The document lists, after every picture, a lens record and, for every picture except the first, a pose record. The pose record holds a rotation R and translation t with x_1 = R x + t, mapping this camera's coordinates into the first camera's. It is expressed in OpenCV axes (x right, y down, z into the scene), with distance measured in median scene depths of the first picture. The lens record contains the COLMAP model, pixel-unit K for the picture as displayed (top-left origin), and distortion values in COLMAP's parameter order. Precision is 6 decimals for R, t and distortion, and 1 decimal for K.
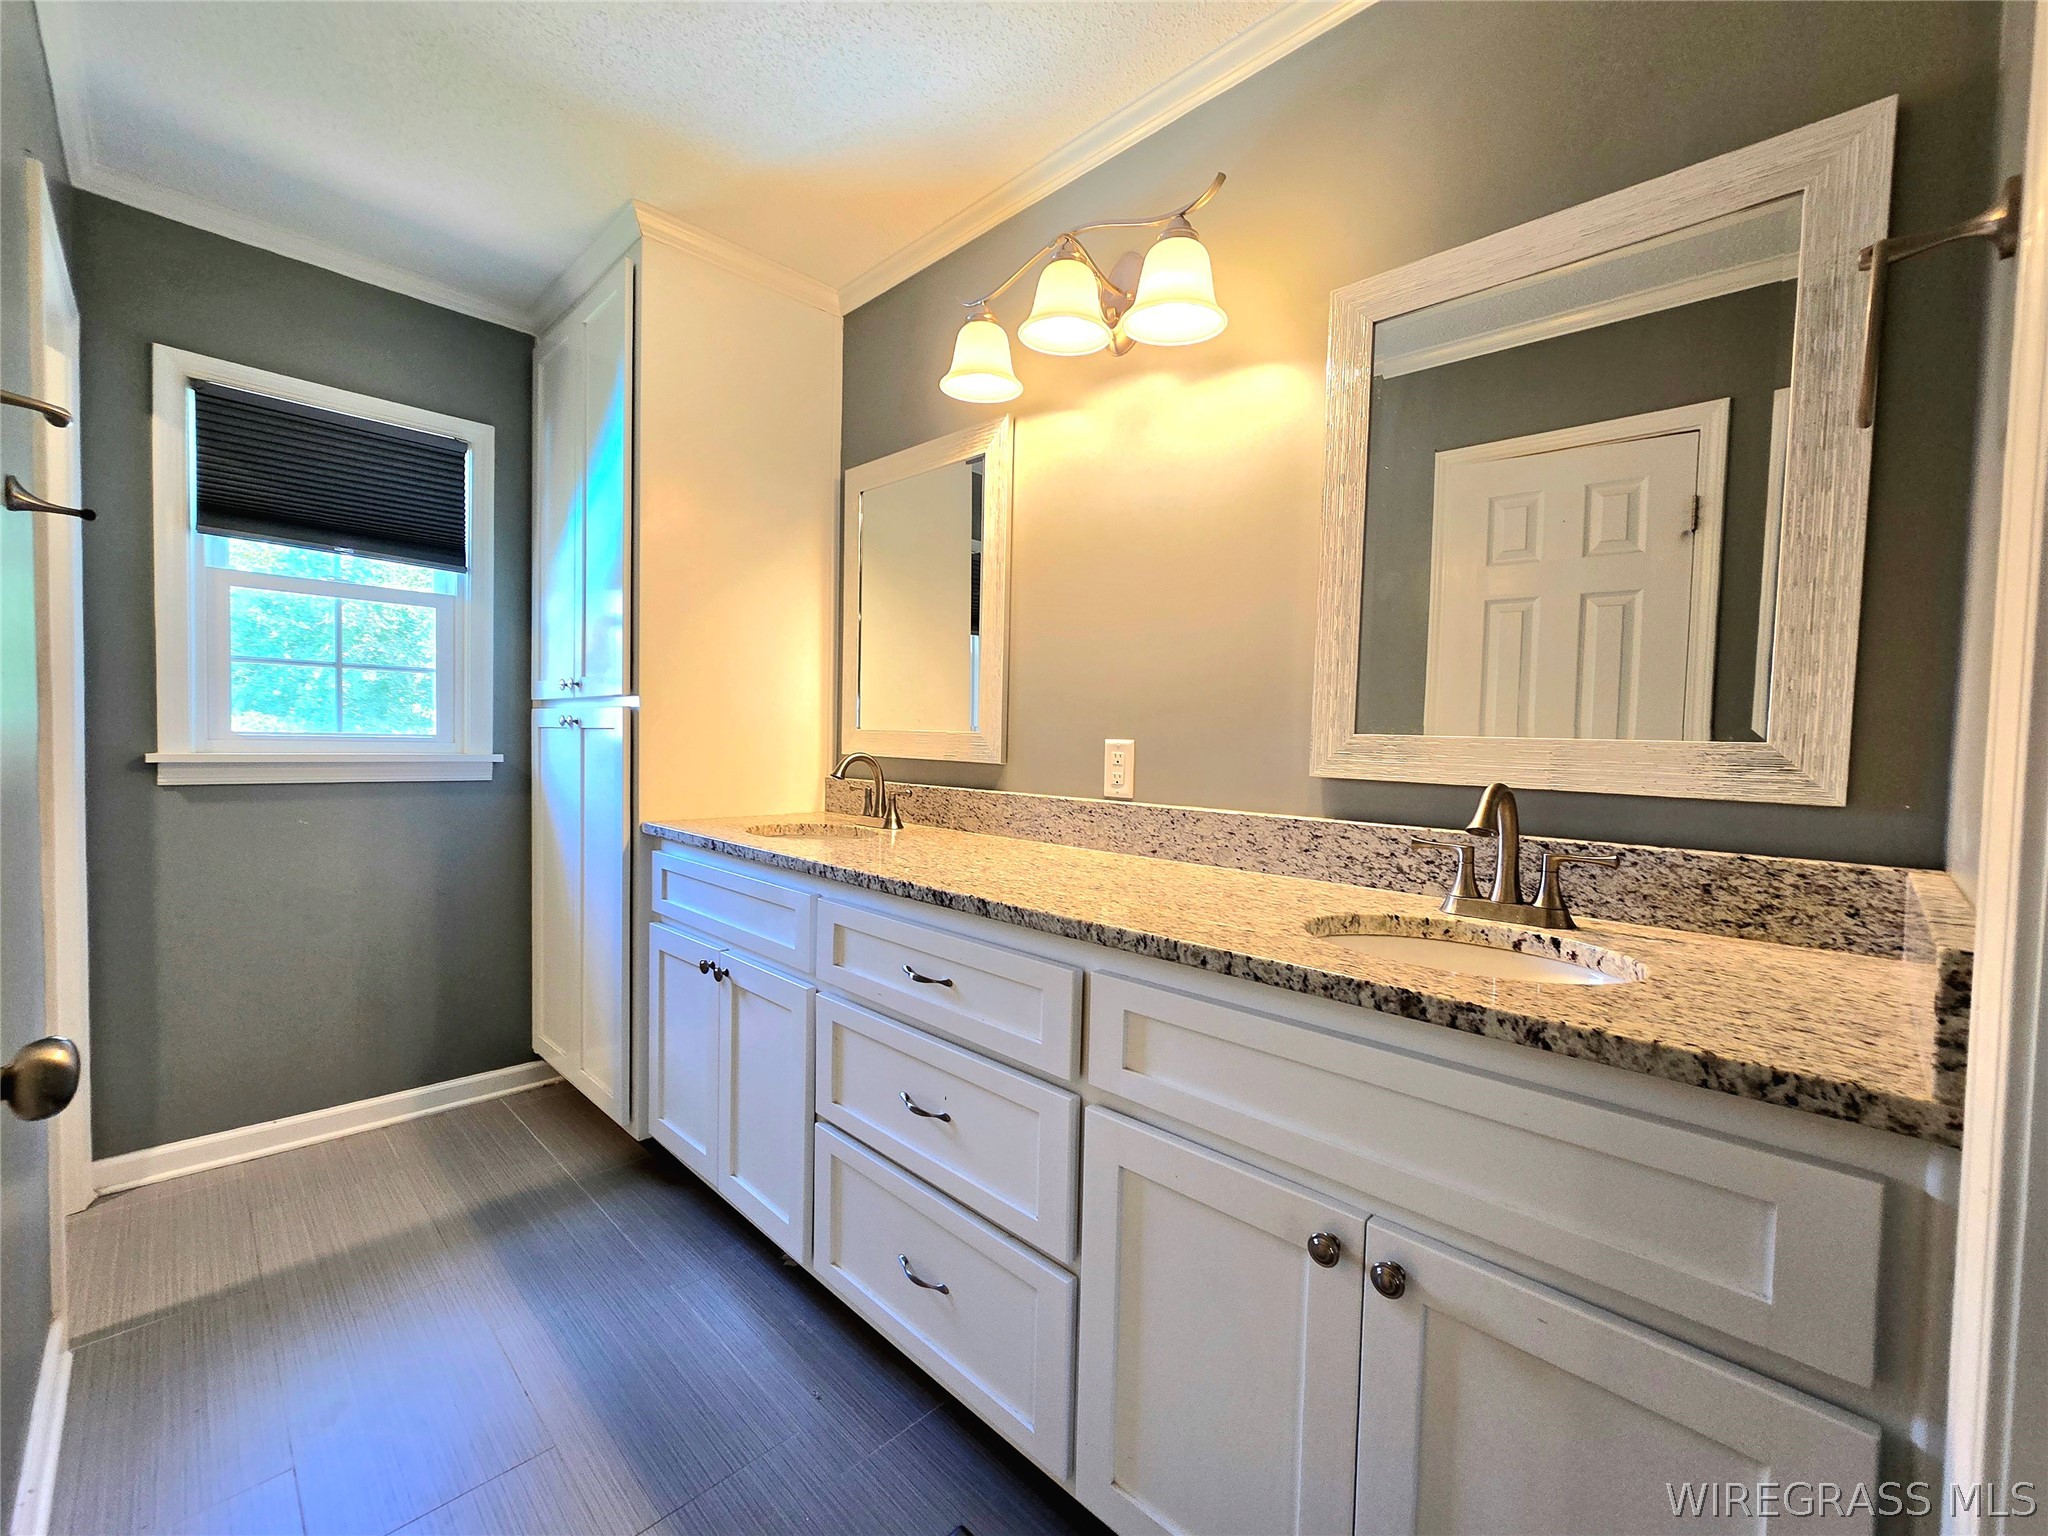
lens RADIAL K [[838.3, 0, 1024.0], [0, 838.3, 768.0], [0, 0, 1]] dist [0.000400, 0.000221]
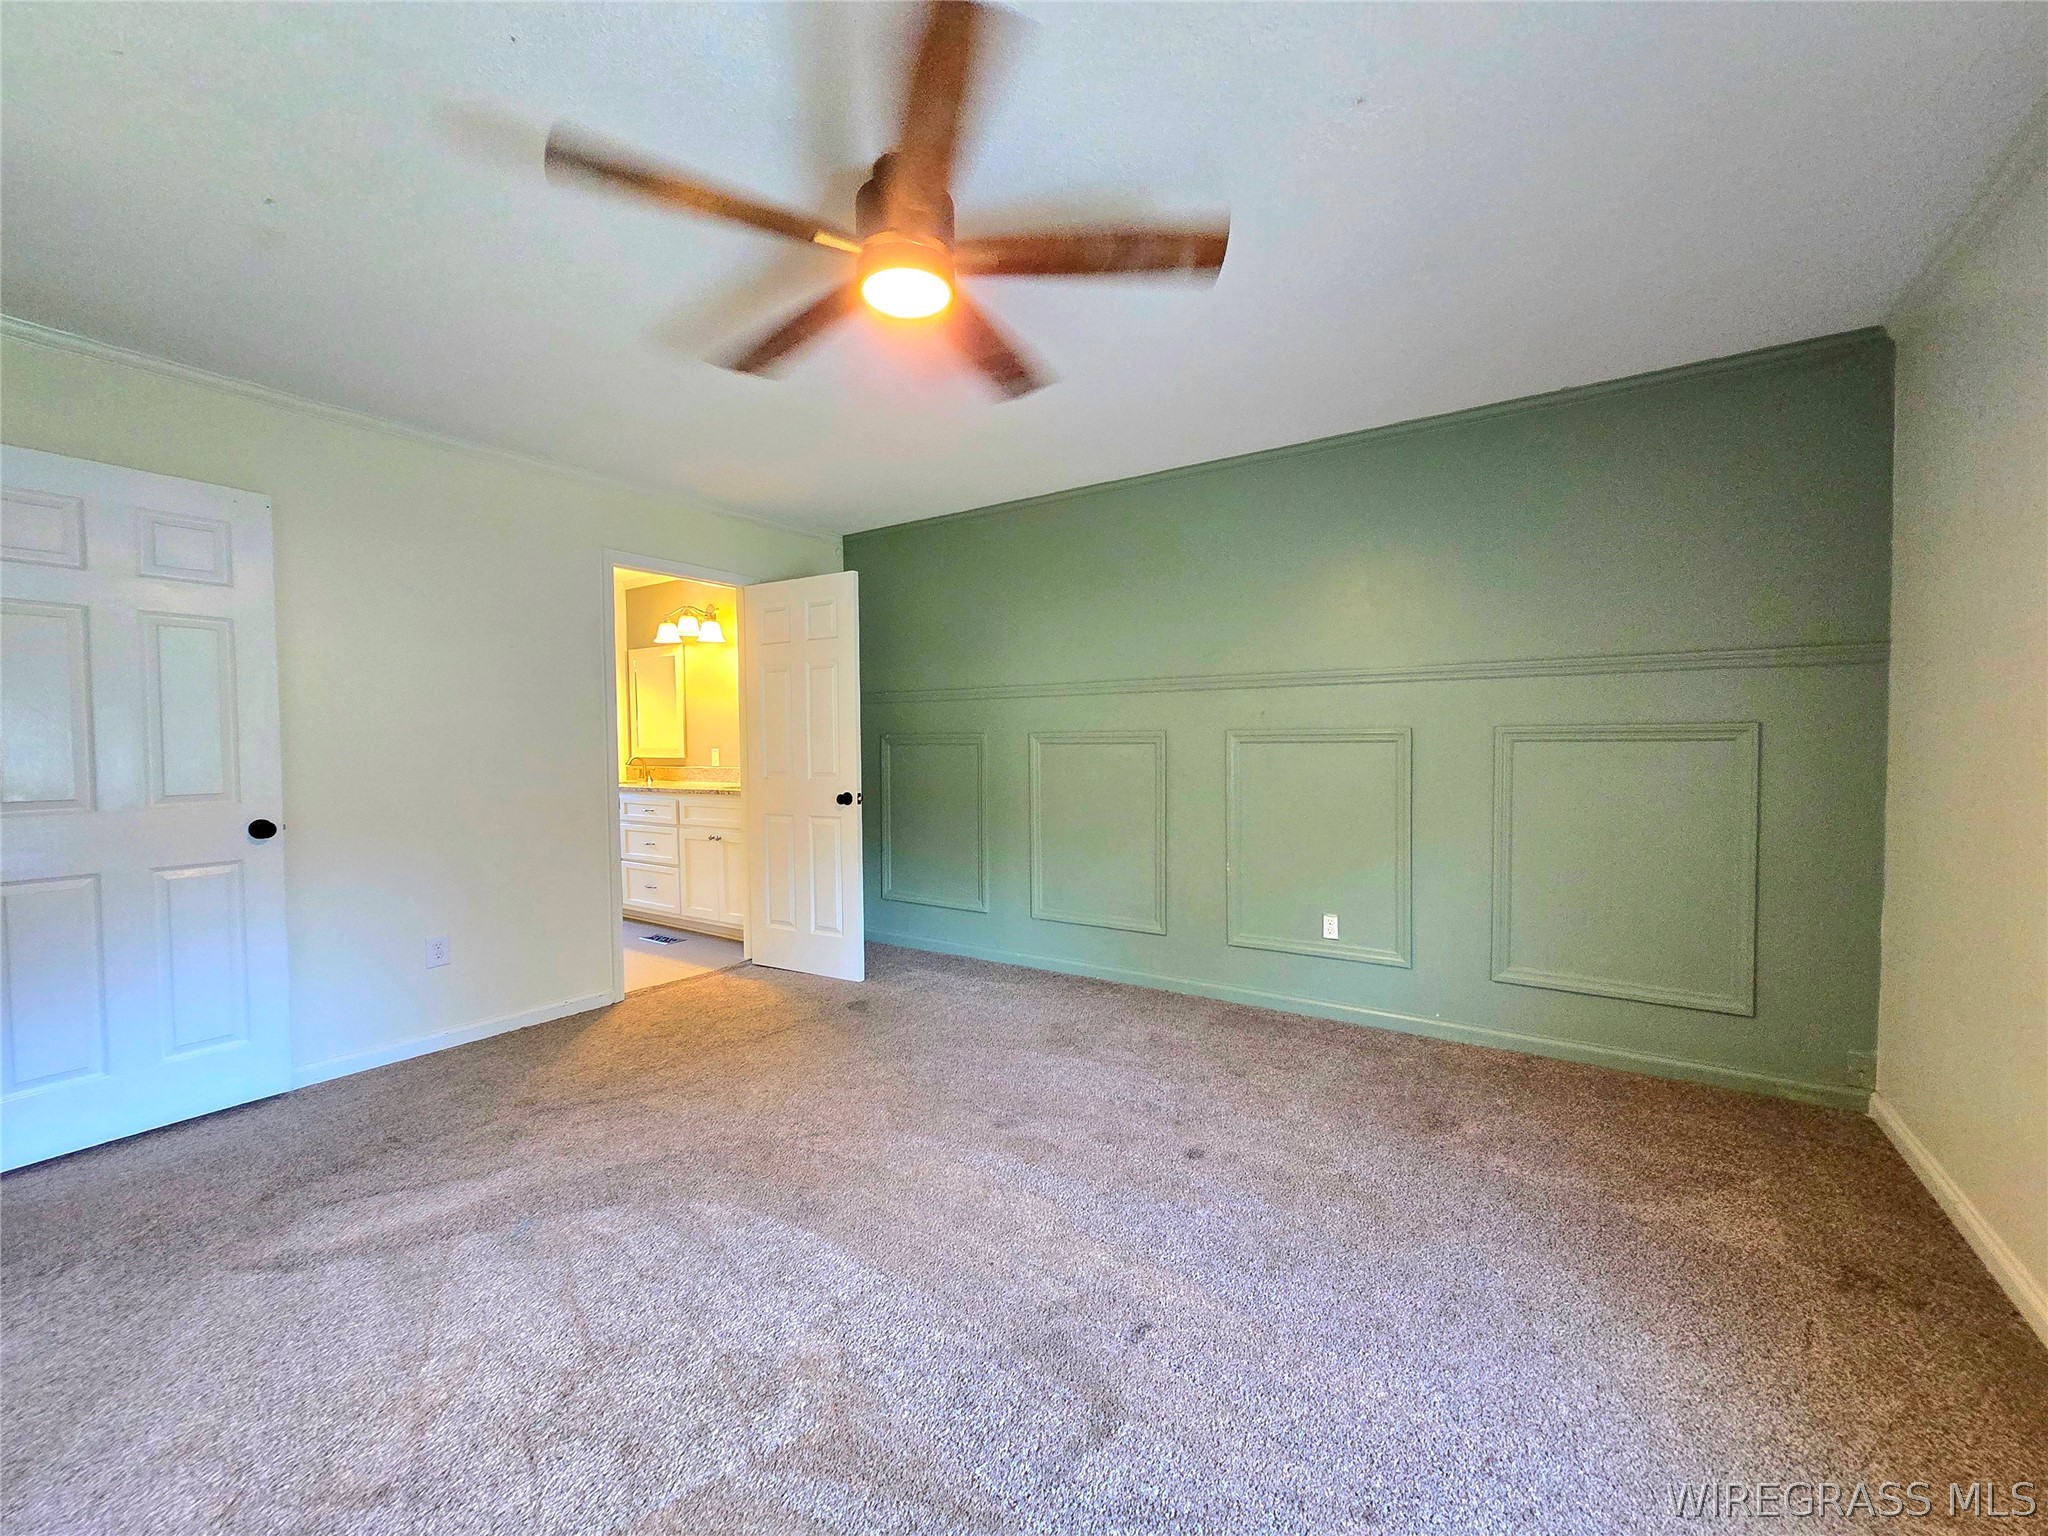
lens RADIAL K [[838.3, 0, 1024.0], [0, 838.3, 768.0], [0, 0, 1]] dist [0.000400, 0.000221]
pose [[0.984462, -0.044519, 0.169863, 0.869872], [0.044322, 0.999005, 0.004951, 0.093875], [-0.169914, 0.002654, 0.985455, -2.879502]]
